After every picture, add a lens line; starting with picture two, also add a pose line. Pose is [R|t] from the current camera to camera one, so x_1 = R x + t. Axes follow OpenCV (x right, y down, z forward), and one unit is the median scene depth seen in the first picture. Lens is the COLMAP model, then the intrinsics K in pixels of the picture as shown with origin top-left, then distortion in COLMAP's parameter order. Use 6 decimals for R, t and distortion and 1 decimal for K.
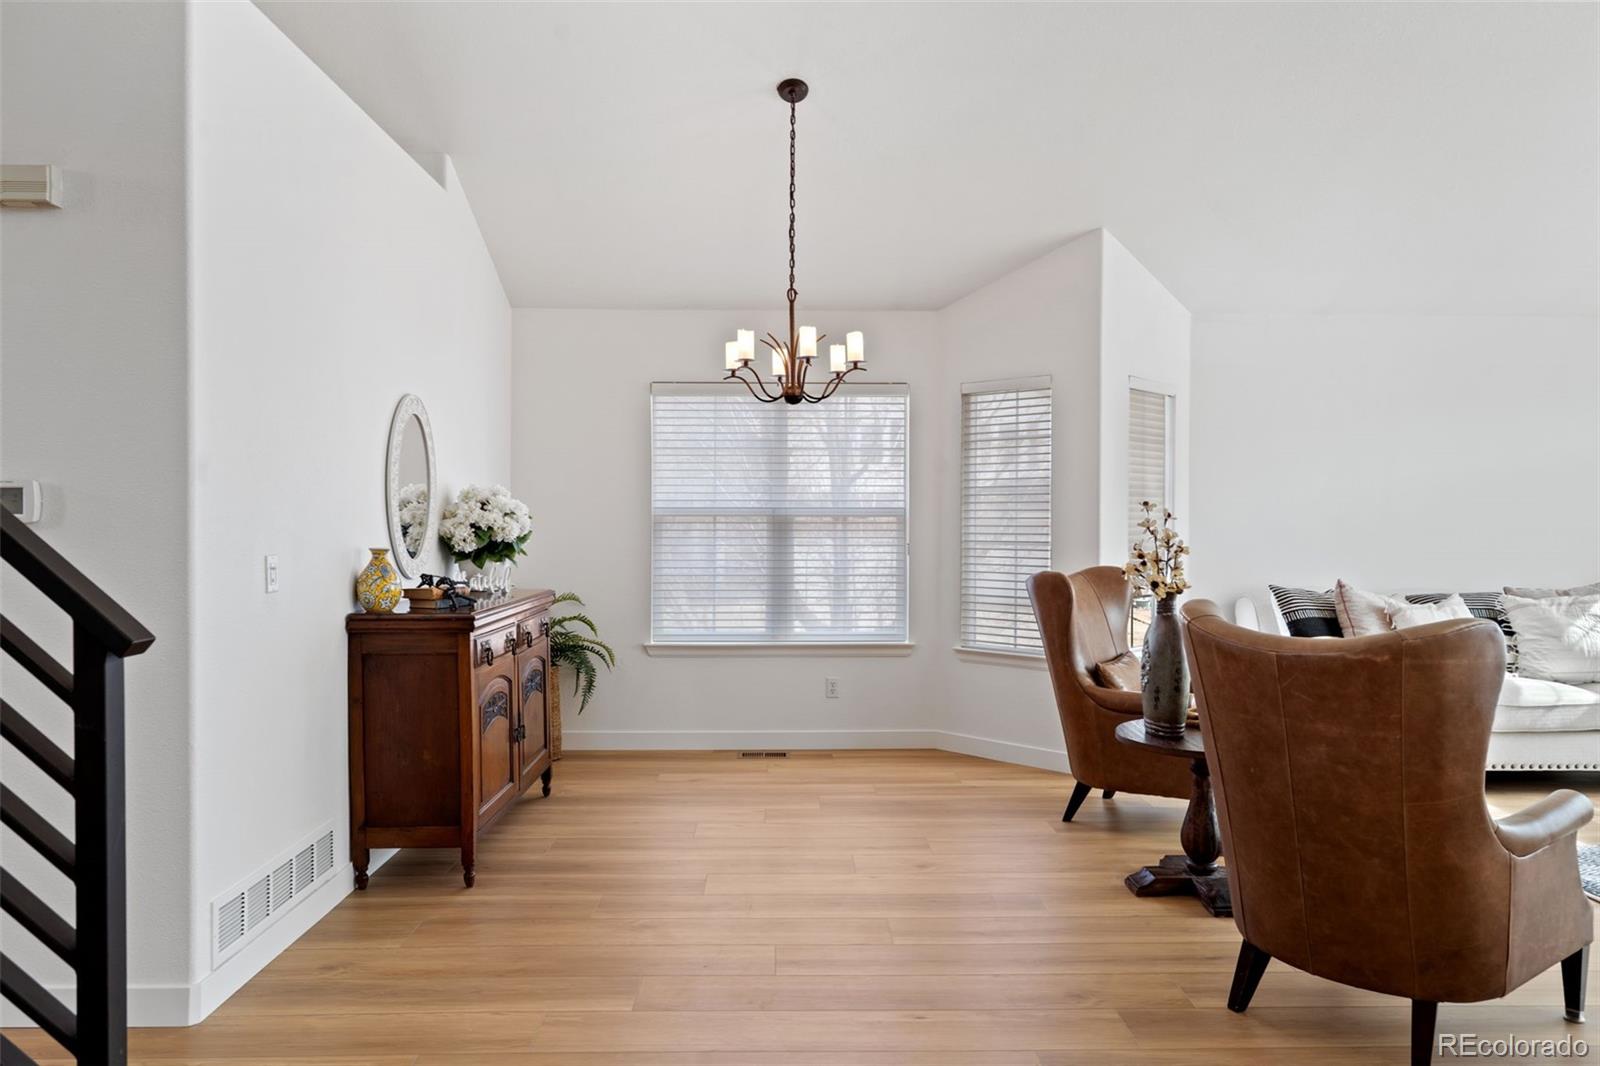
lens RADIAL K [[1085.2, 0, 800.2], [0, 1085.2, 498.9], [0, 0, 1]] dist [-0.000246, -0.000313]
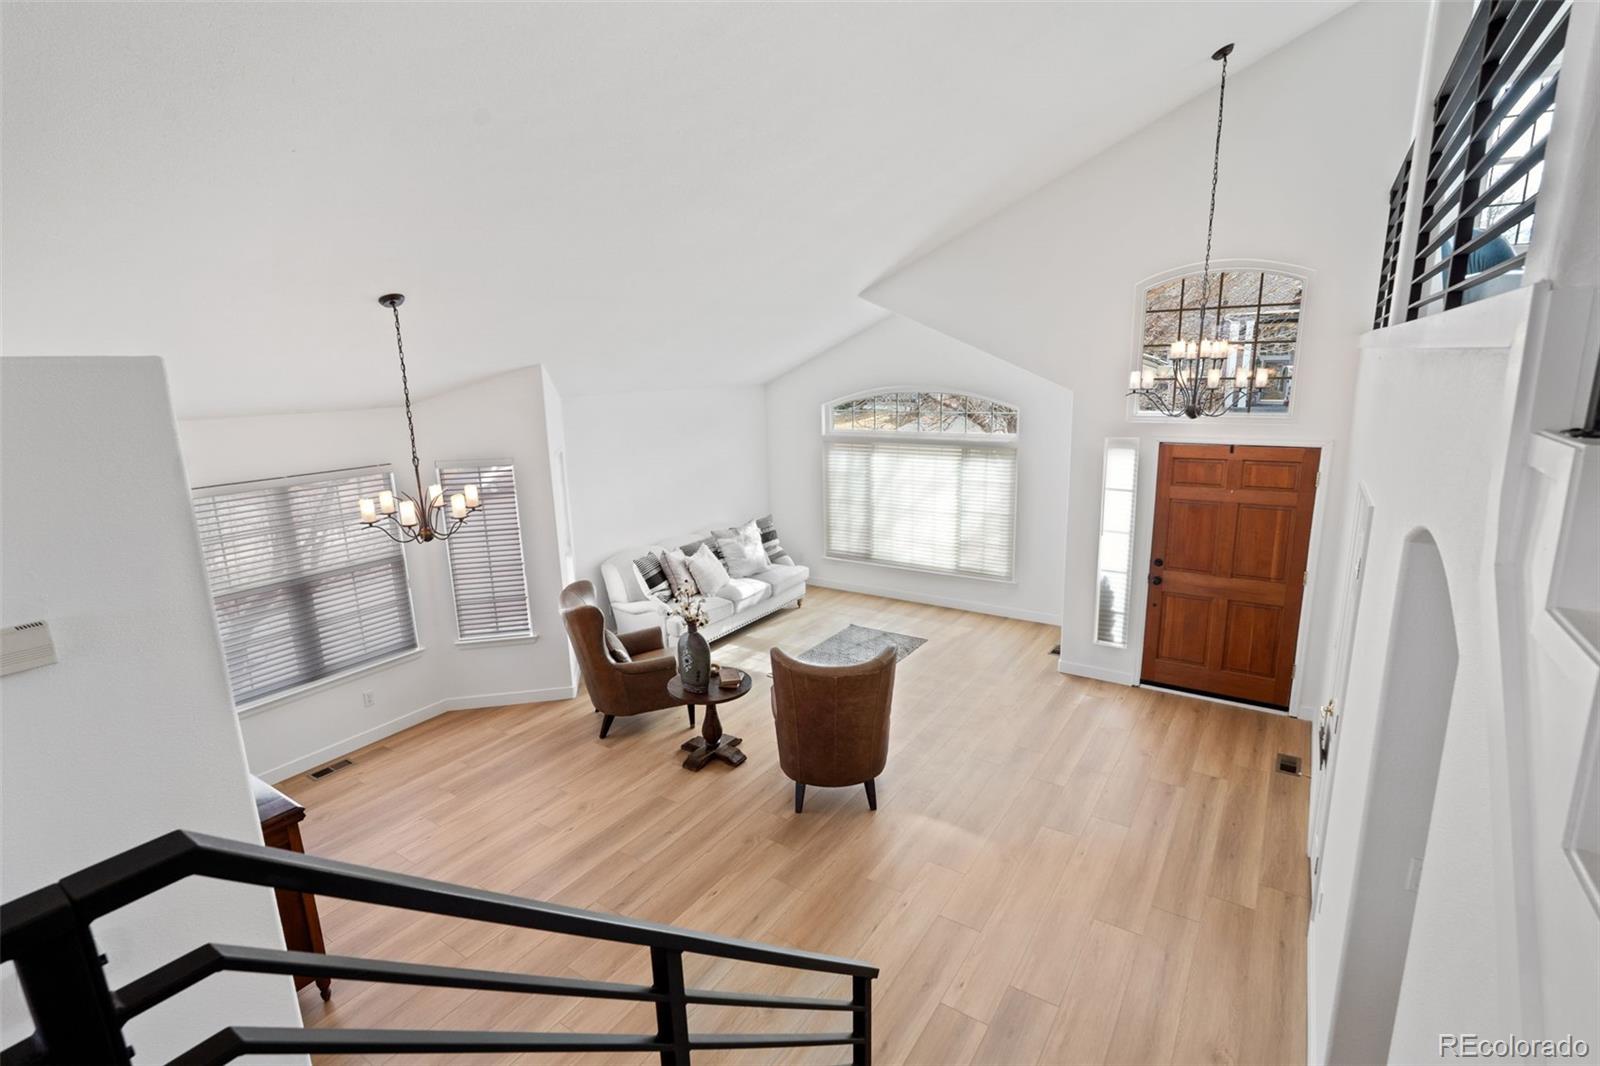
lens RADIAL K [[747.4, 0, 803.9], [0, 747.4, 515.0], [0, 0, 1]] dist [-0.000663, 0.000149]
pose [[0.575364, -0.175767, 0.798788, -0.476553], [0.016118, 0.978883, 0.203785, -0.302153], [-0.817739, -0.104375, 0.566047, 0.085375]]
